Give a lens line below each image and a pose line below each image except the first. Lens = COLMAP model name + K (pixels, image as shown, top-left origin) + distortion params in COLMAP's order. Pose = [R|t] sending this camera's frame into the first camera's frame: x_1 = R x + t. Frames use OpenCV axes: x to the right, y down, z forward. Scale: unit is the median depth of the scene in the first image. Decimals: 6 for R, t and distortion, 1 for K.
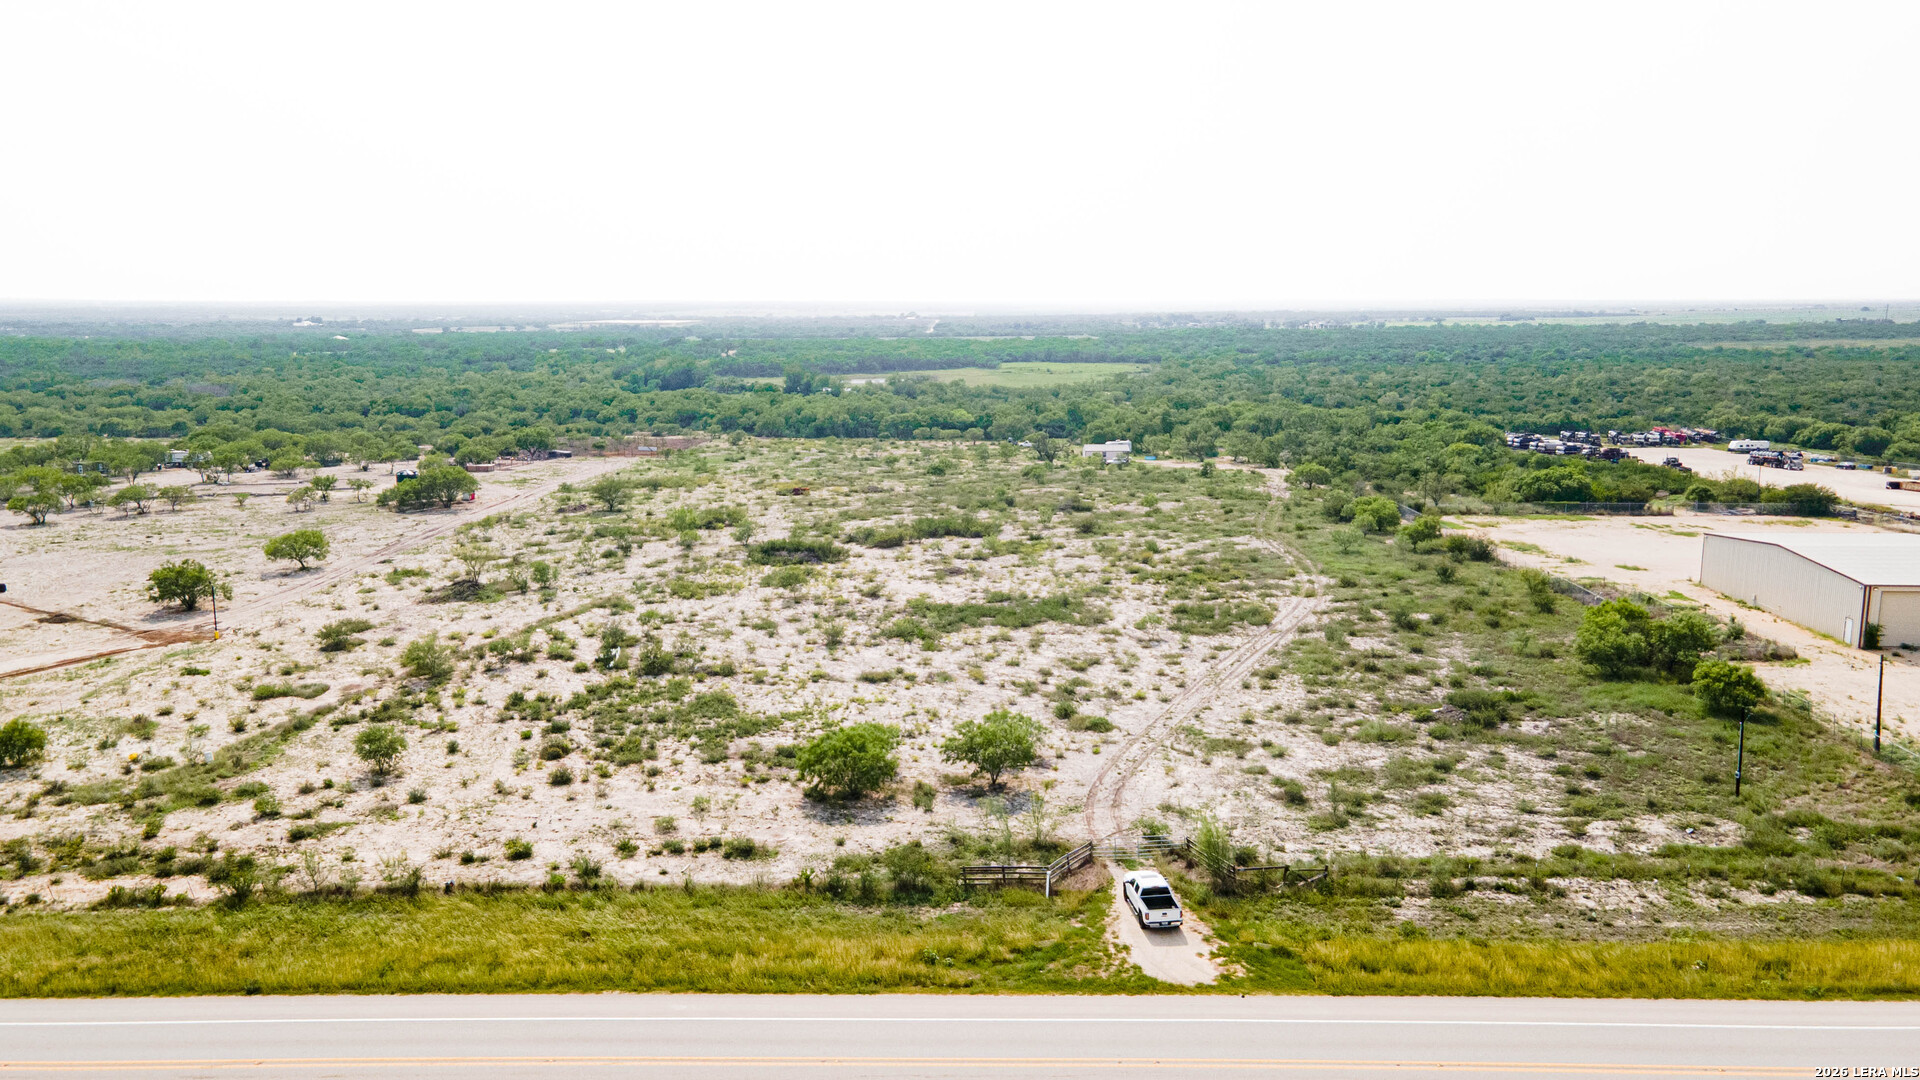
lens RADIAL K [[1375.0, 0, 960.0], [0, 1375.0, 540.0], [0, 0, 1]] dist [0.027057, 0.005590]
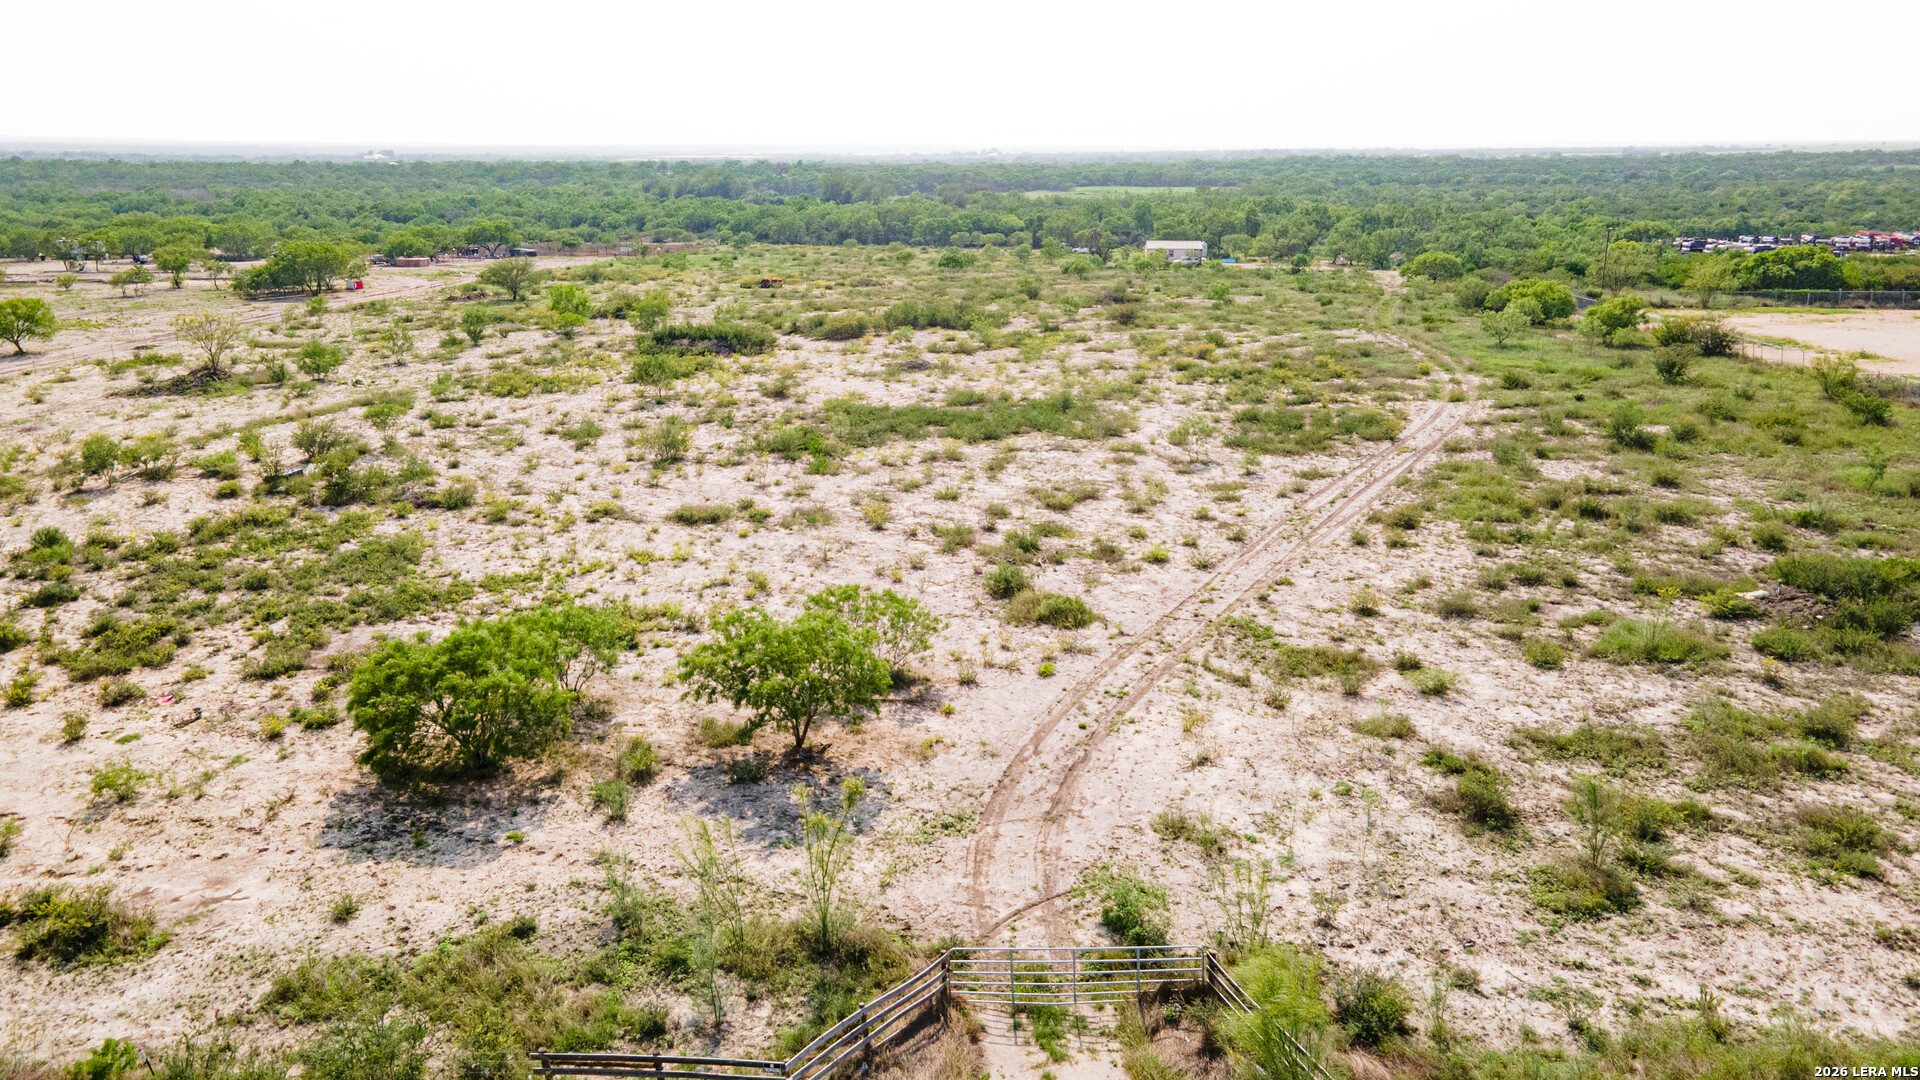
lens RADIAL K [[1375.0, 0, 960.0], [0, 1375.0, 540.0], [0, 0, 1]] dist [0.027057, 0.005590]
pose [[0.998184, 0.016056, -0.058065, 0.080341], [-0.009612, 0.993928, 0.109611, 0.046333], [0.059473, -0.108853, 0.992277, 0.439378]]
